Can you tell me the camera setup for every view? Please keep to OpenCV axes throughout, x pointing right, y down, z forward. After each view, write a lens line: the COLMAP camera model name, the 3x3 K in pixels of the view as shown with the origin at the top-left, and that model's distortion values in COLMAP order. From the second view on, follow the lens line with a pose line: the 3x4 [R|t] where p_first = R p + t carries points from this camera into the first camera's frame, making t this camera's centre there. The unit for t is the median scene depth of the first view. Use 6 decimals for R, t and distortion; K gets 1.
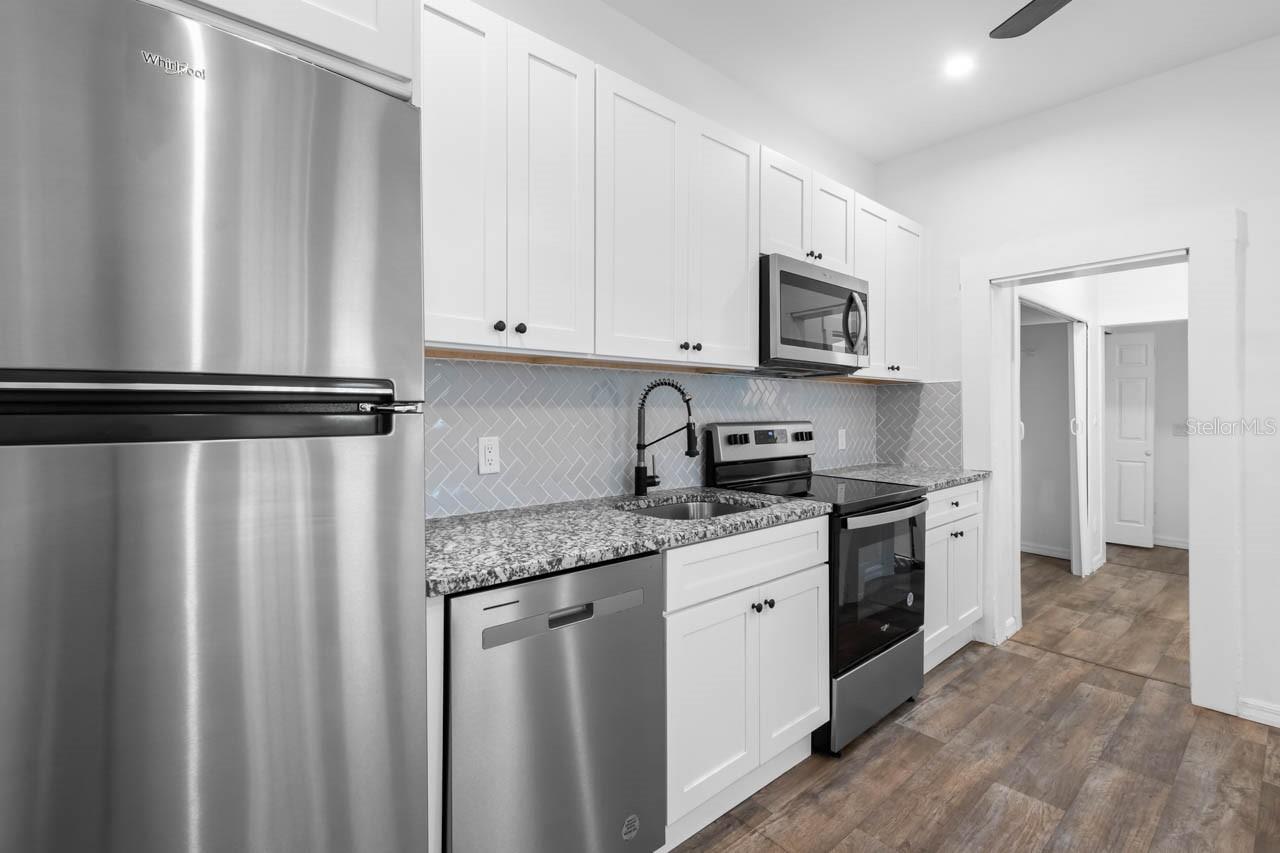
lens RADIAL K [[601.8, 0, 613.1], [0, 601.8, 407.9], [0, 0, 1]] dist [-0.001907, -0.002726]
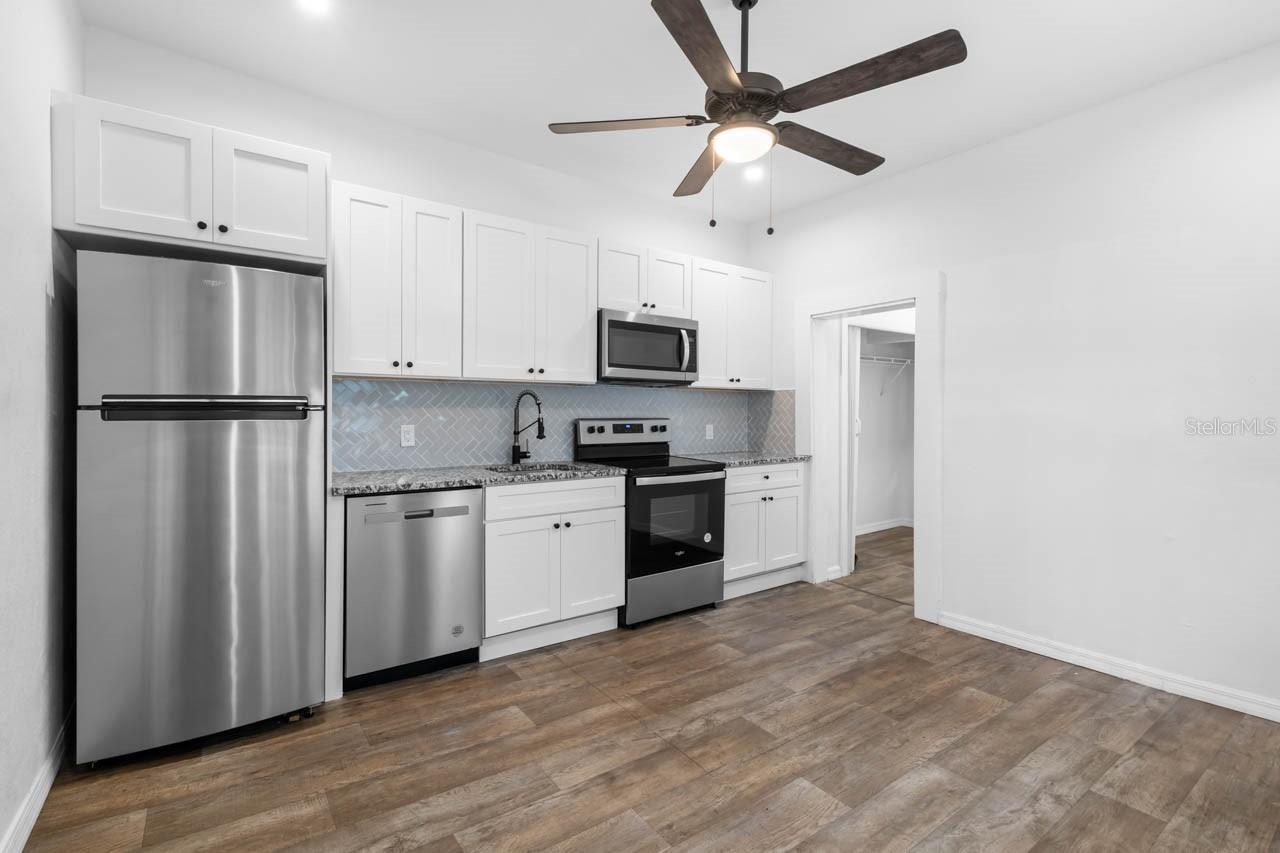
lens RADIAL K [[601.8, 0, 640.0], [0, 601.8, 413.6], [0, 0, 1]] dist [-0.001907, -0.002726]
pose [[0.998107, 0.004645, -0.061328, 0.456700], [-0.004057, 0.999945, 0.009702, -0.002959], [0.061369, -0.009435, 0.998071, -0.539109]]
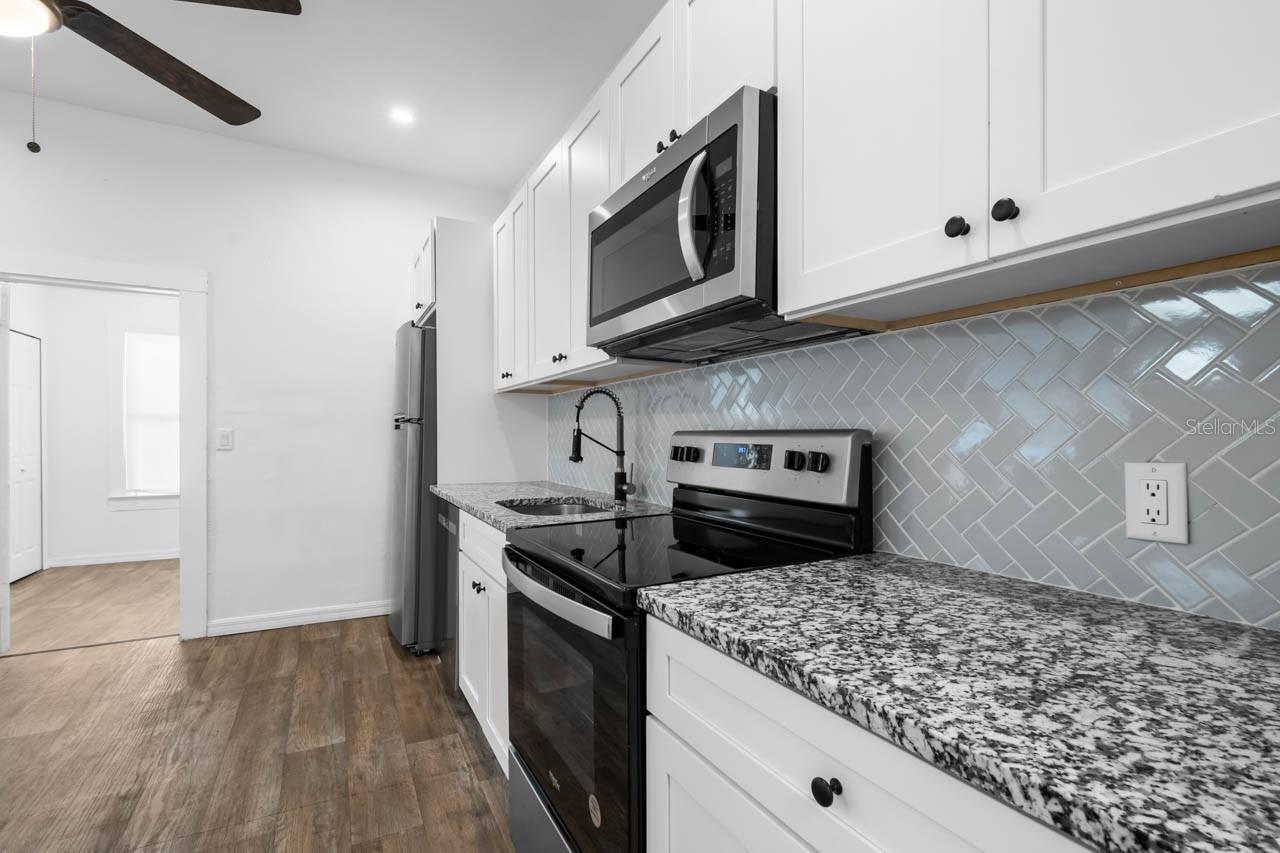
lens RADIAL K [[601.8, 0, 644.1], [0, 601.8, 438.9], [0, 0, 1]] dist [-0.001907, -0.002726]
pose [[-0.231184, 0.006203, -0.972890, 1.020526], [0.005628, 0.999971, 0.005038, 0.033955], [0.972894, -0.004311, -0.231212, 1.252973]]
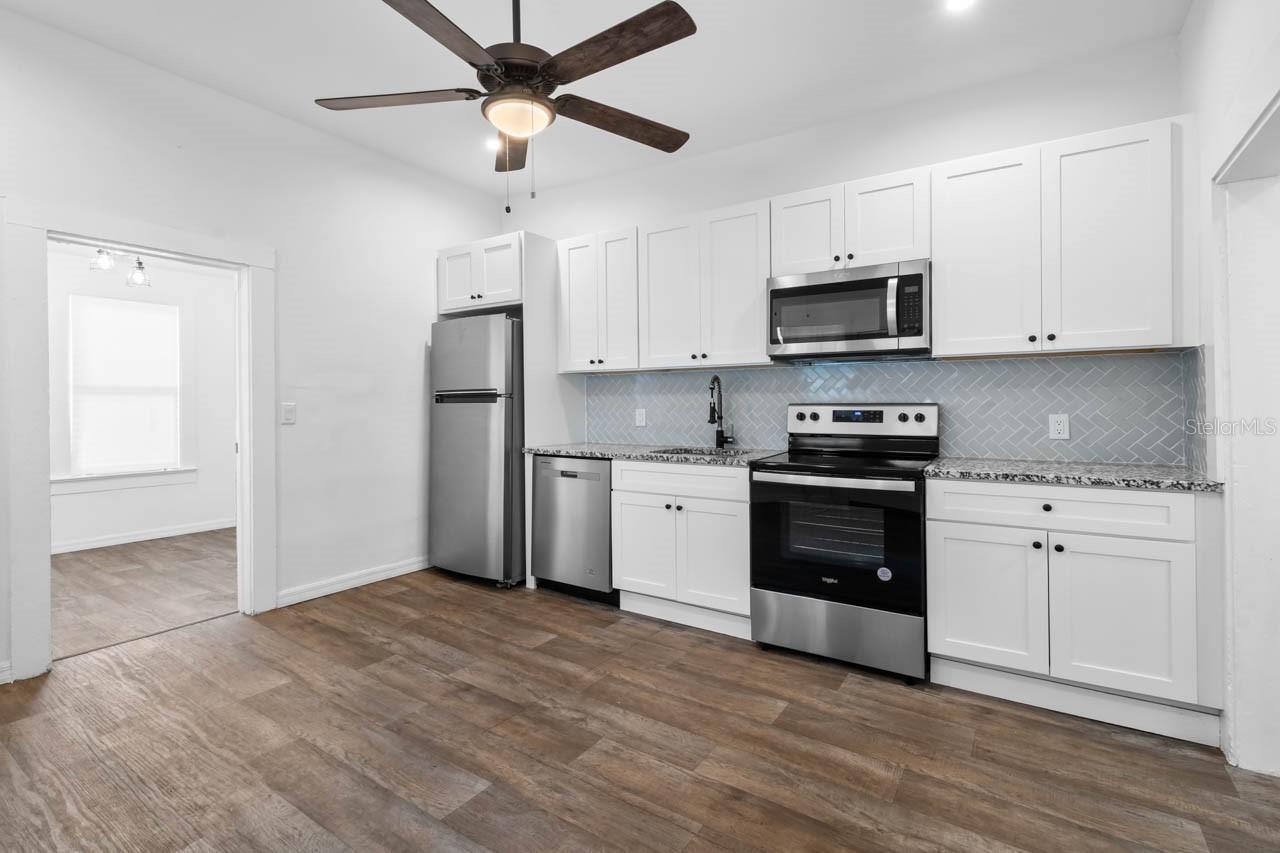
lens RADIAL K [[601.8, 0, 632.4], [0, 601.8, 407.8], [0, 0, 1]] dist [-0.001907, -0.002726]
pose [[0.267731, 0.007302, -0.963466, 1.501103], [0.011734, 0.999872, 0.010839, 0.017301], [0.963422, -0.014208, 0.267611, 0.339608]]
